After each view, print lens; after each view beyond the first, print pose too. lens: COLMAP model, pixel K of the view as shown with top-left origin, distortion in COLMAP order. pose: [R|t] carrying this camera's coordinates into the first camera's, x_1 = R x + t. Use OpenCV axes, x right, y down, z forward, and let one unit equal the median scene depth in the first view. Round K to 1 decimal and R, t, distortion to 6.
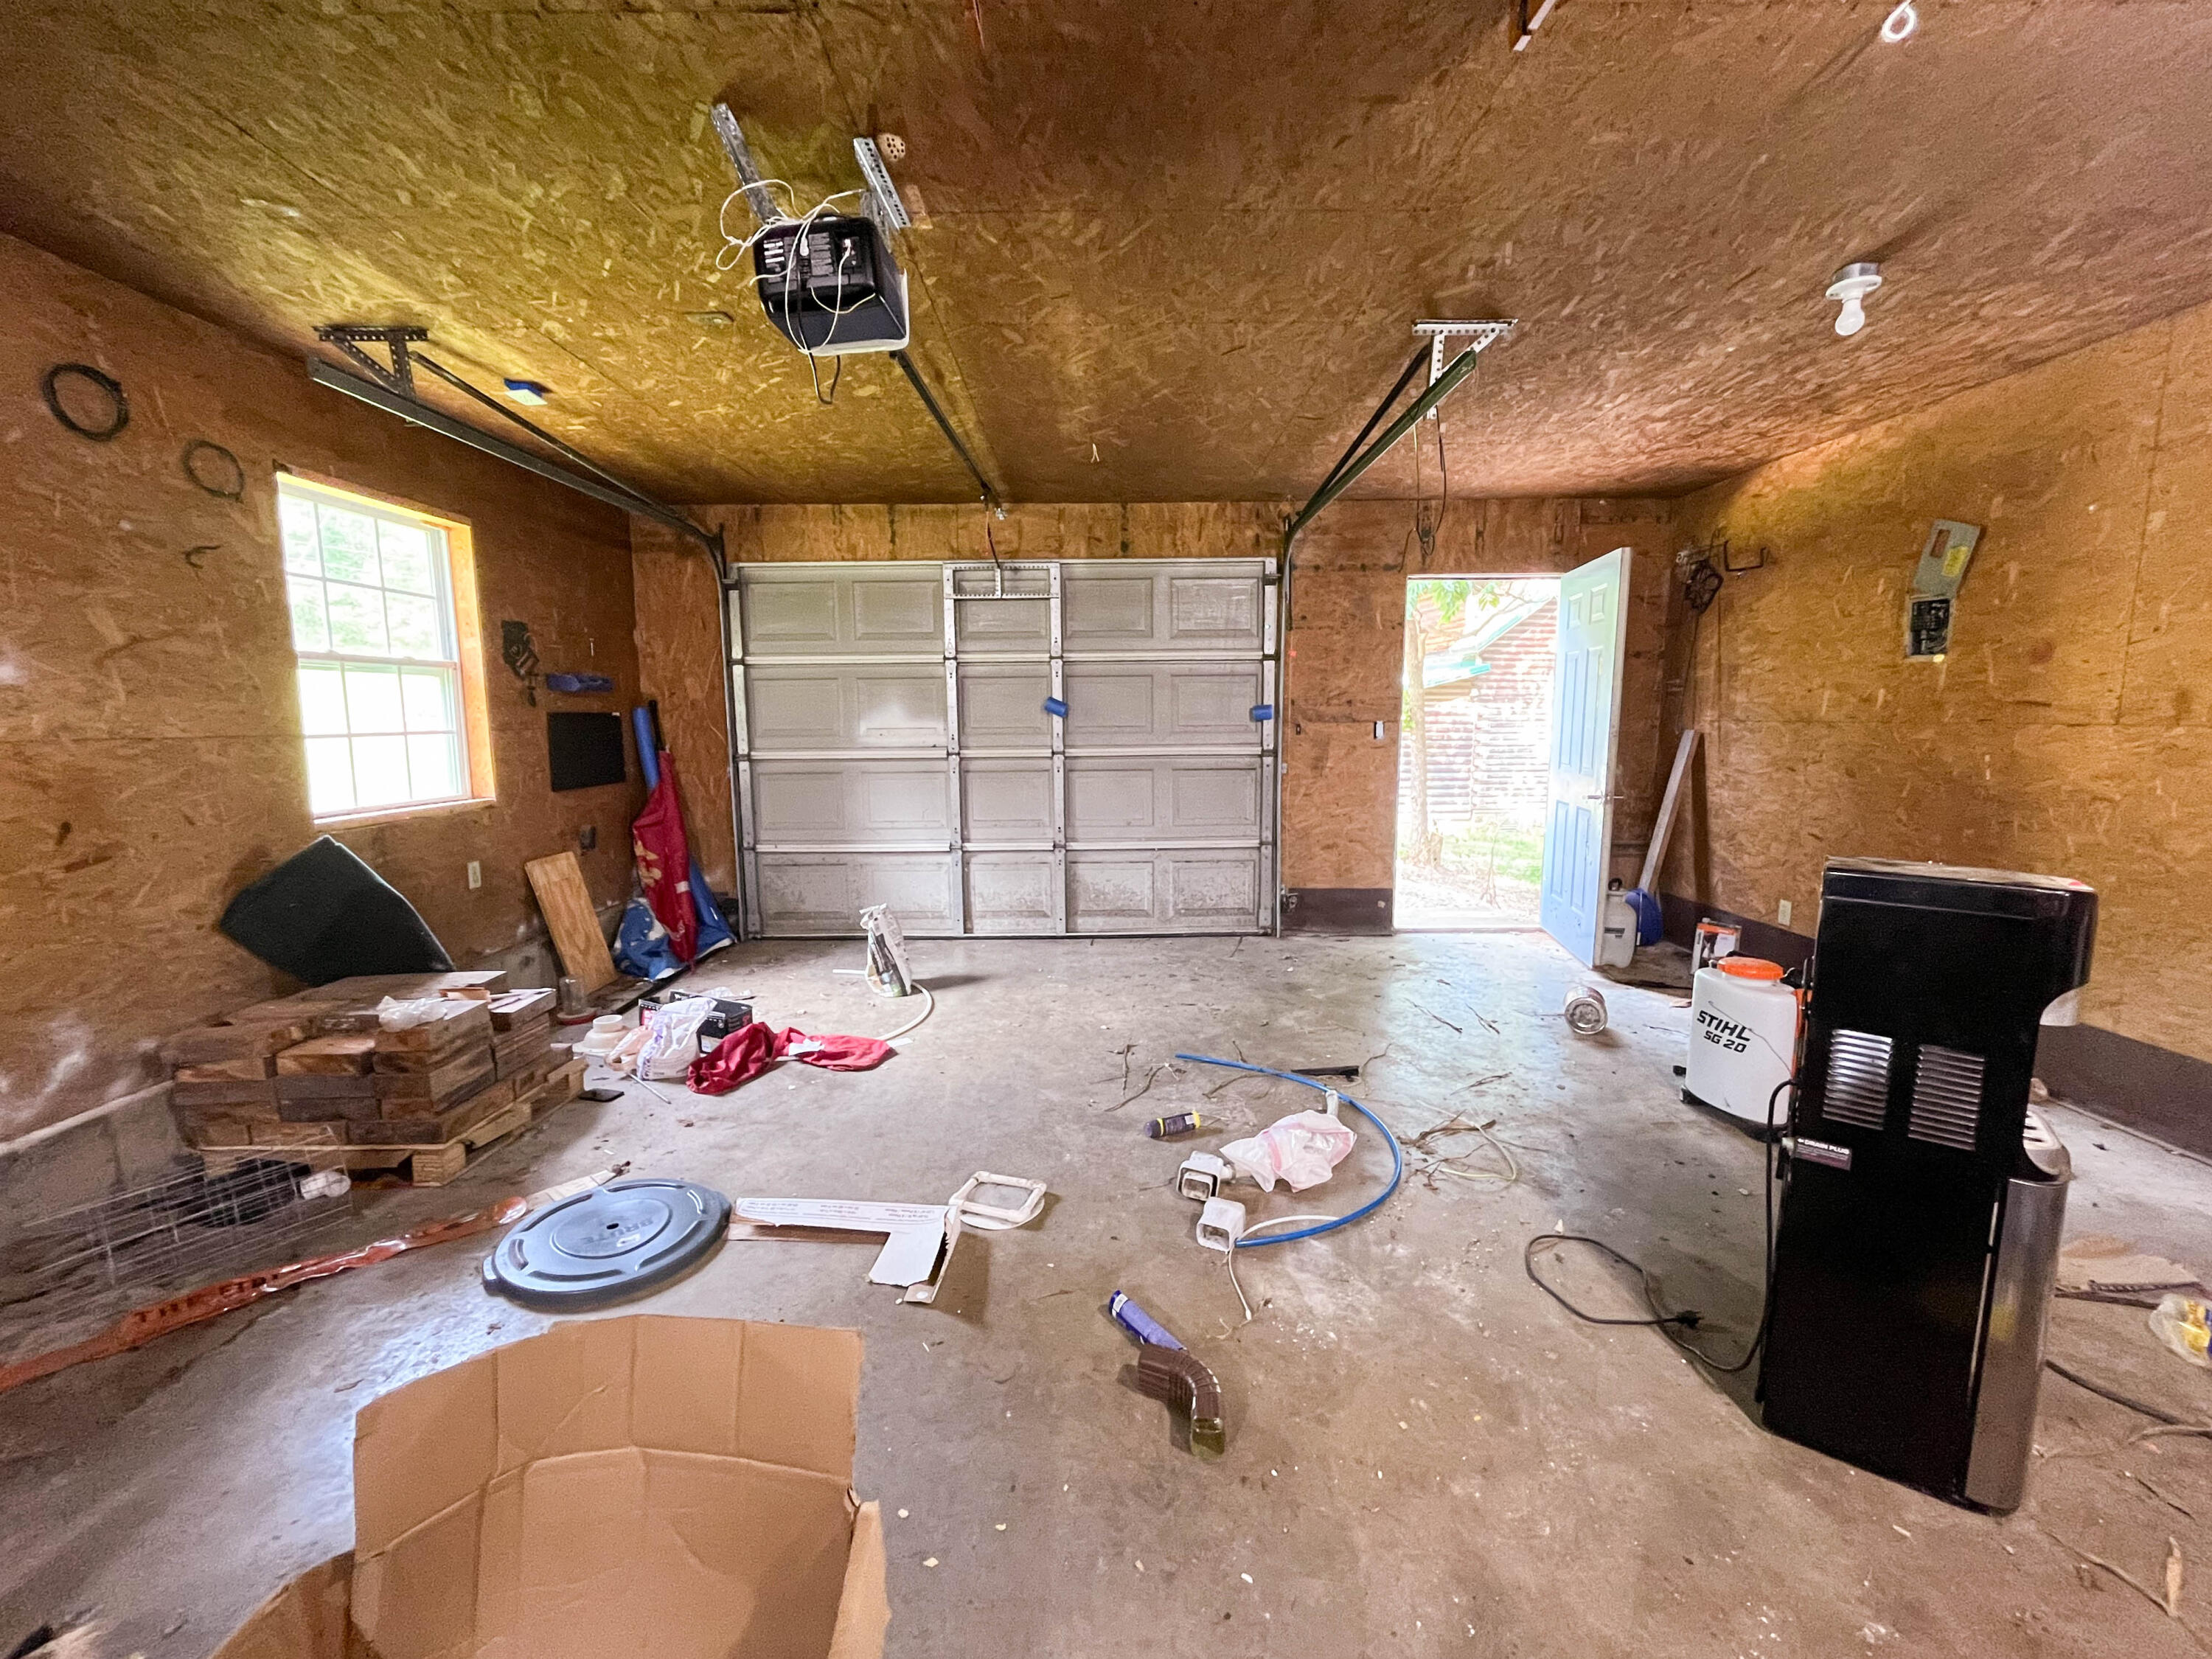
lens RADIAL K [[895.5, 0, 1106.0], [0, 895.5, 829.5], [0, 0, 1]] dist [-0.001700, -0.000340]
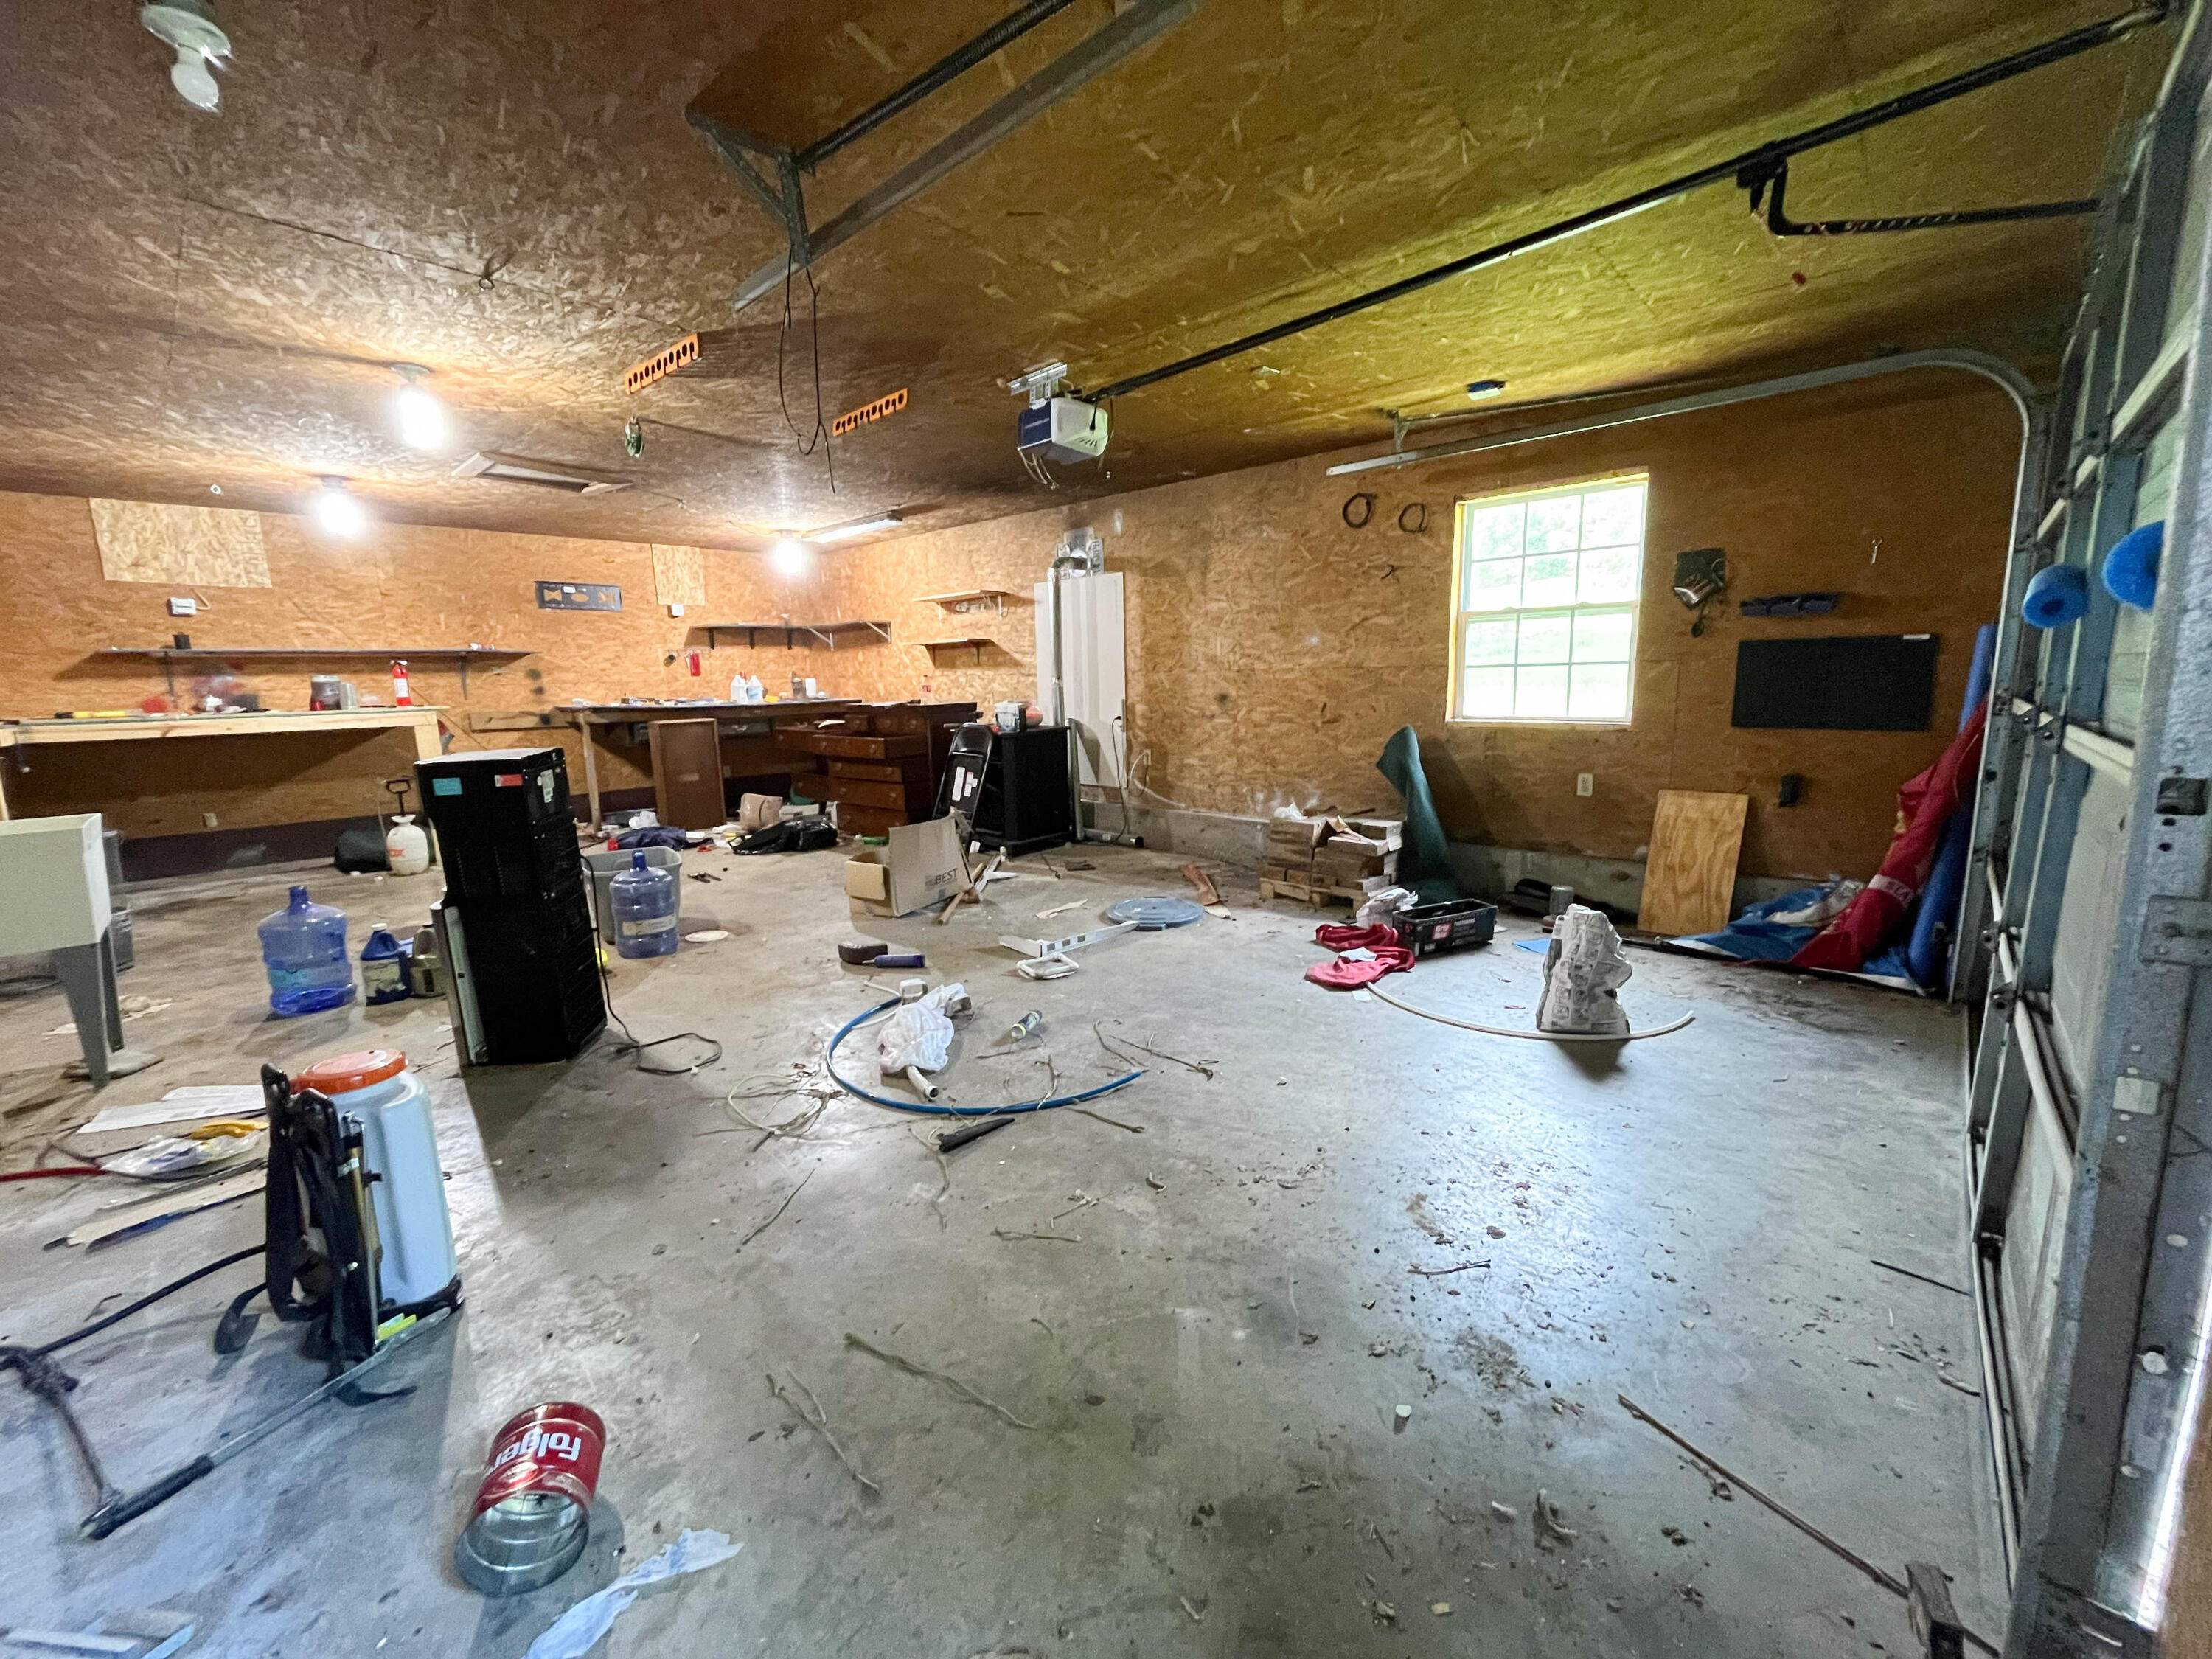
lens RADIAL K [[895.5, 0, 1106.0], [0, 895.5, 829.5], [0, 0, 1]] dist [-0.001700, -0.000340]
pose [[-0.672628, 0.145170, -0.725602, 0.657240], [-0.068638, 0.964101, 0.256512, -0.169510], [0.736791, 0.222341, -0.638517, 1.445691]]
